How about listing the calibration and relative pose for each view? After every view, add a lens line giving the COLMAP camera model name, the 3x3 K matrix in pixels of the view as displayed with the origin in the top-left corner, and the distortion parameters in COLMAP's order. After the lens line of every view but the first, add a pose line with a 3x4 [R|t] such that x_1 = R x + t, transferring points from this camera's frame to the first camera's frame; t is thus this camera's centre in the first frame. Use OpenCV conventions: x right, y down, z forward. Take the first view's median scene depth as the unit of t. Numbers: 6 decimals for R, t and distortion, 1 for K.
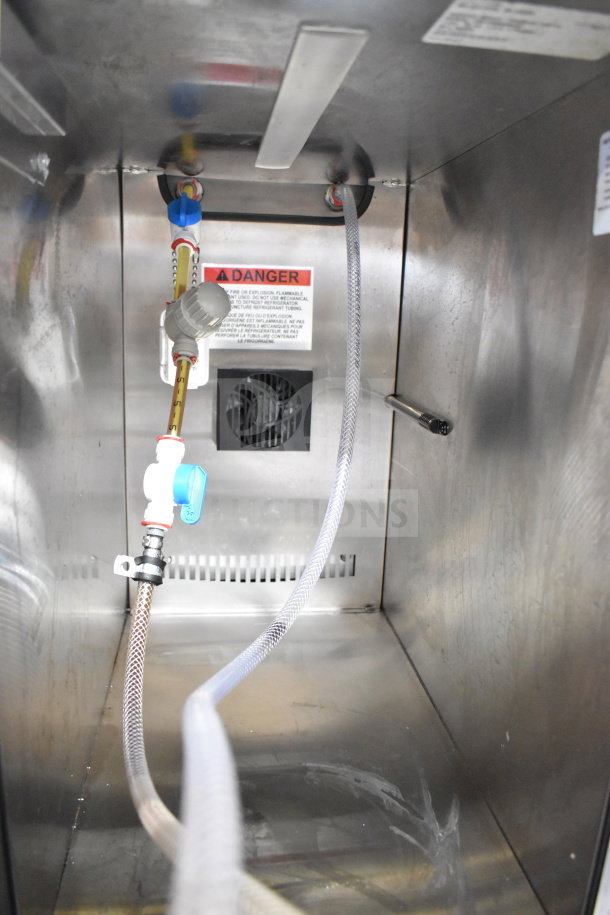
lens RADIAL K [[750.1, 0, 304.6], [0, 750.1, 460.5], [0, 0, 1]] dist [-0.051942, -0.002933]
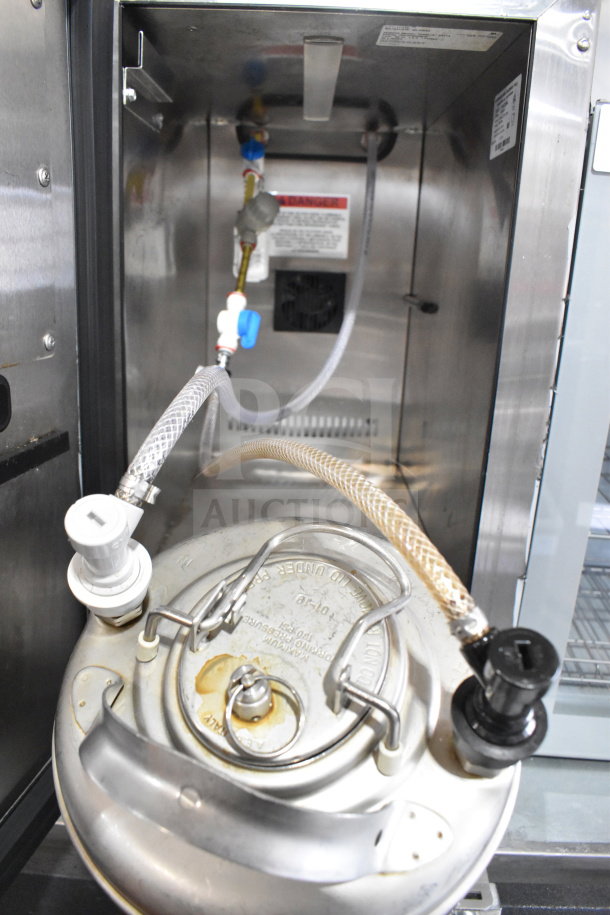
lens RADIAL K [[750.1, 0, 298.1], [0, 750.1, 452.4], [0, 0, 1]] dist [-0.051942, -0.002933]
pose [[0.993400, 0.036697, -0.108669, 0.085201], [-0.031947, 0.998470, 0.045134, 0.148272], [0.110159, -0.041365, 0.993053, -0.361158]]
